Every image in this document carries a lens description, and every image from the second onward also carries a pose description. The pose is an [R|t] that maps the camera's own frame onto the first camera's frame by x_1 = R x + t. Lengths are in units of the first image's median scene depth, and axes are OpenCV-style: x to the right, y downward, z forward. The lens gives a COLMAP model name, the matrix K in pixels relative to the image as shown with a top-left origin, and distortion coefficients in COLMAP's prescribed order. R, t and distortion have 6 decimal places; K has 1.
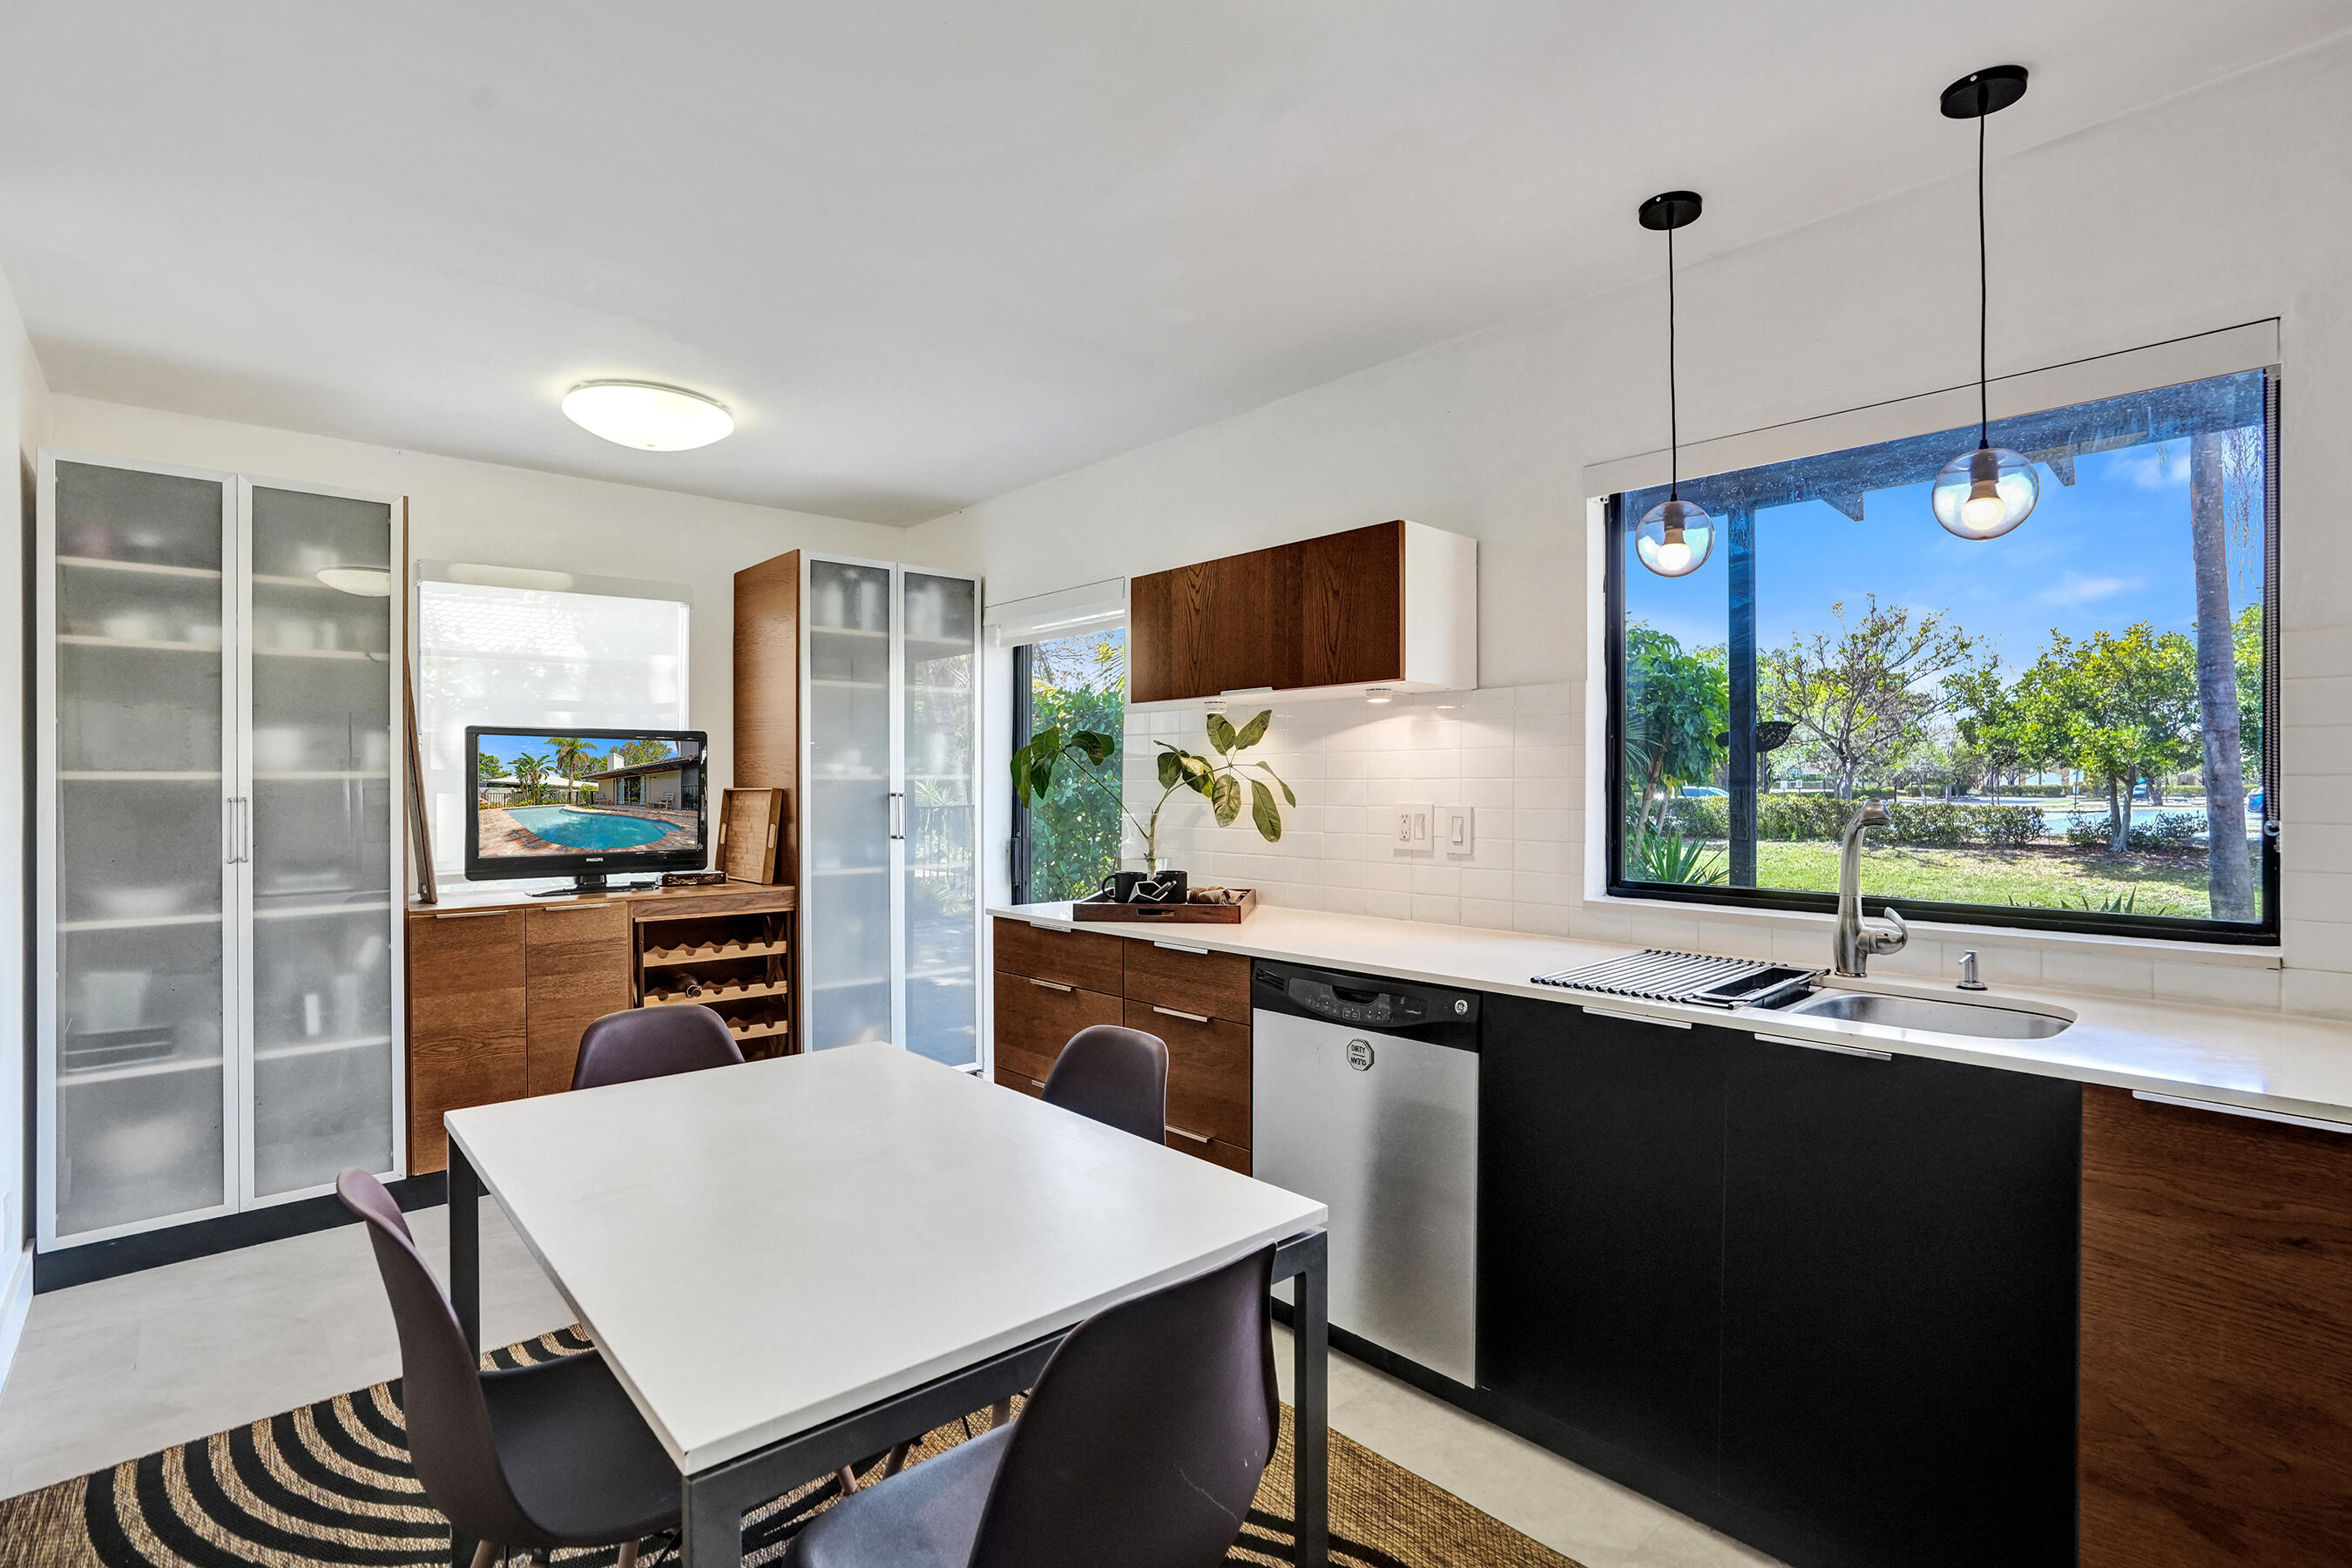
lens RADIAL K [[1036.1, 0, 1129.0], [0, 1036.1, 781.0], [0, 0, 1]] dist [-0.001105, -0.000281]
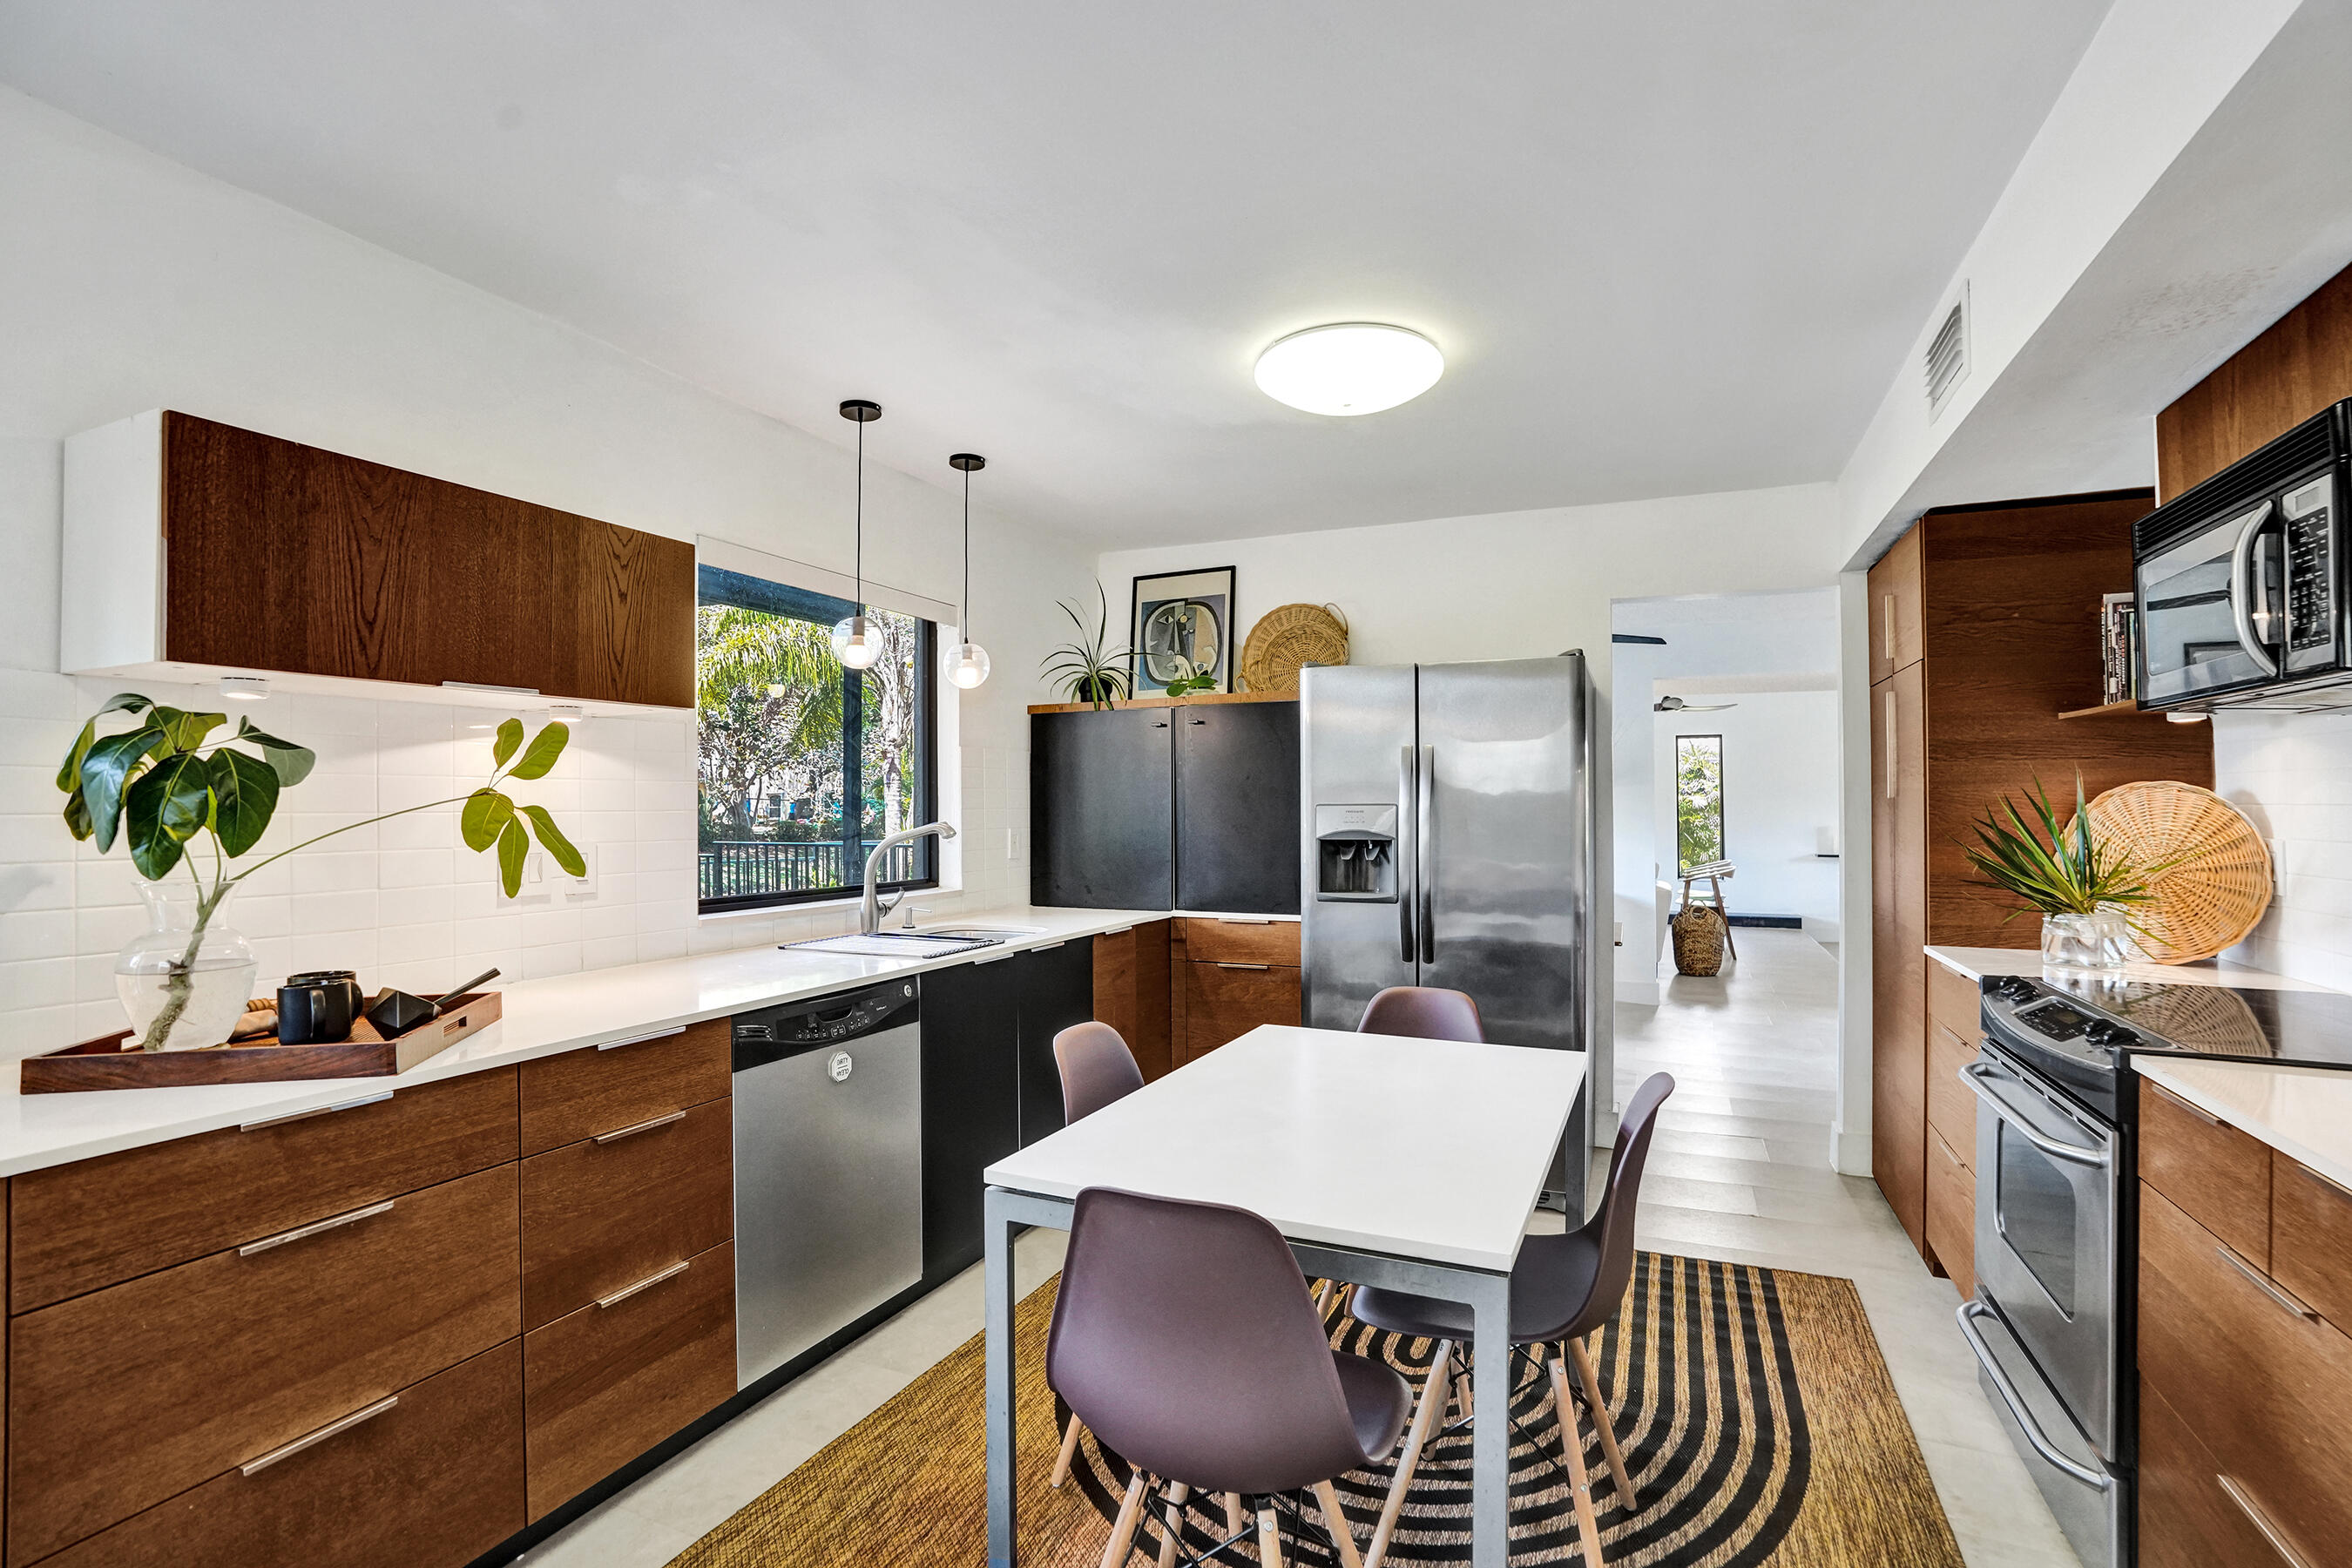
lens RADIAL K [[1097.5, 0, 1177.5], [0, 1097.5, 806.3], [0, 0, 1]] dist [0.000142, 0.000301]
pose [[-0.373145, -0.001400, 0.927772, -0.892727], [-0.004903, 0.999988, -0.000463, -0.010087], [-0.927760, -0.004722, -0.373147, 1.001360]]
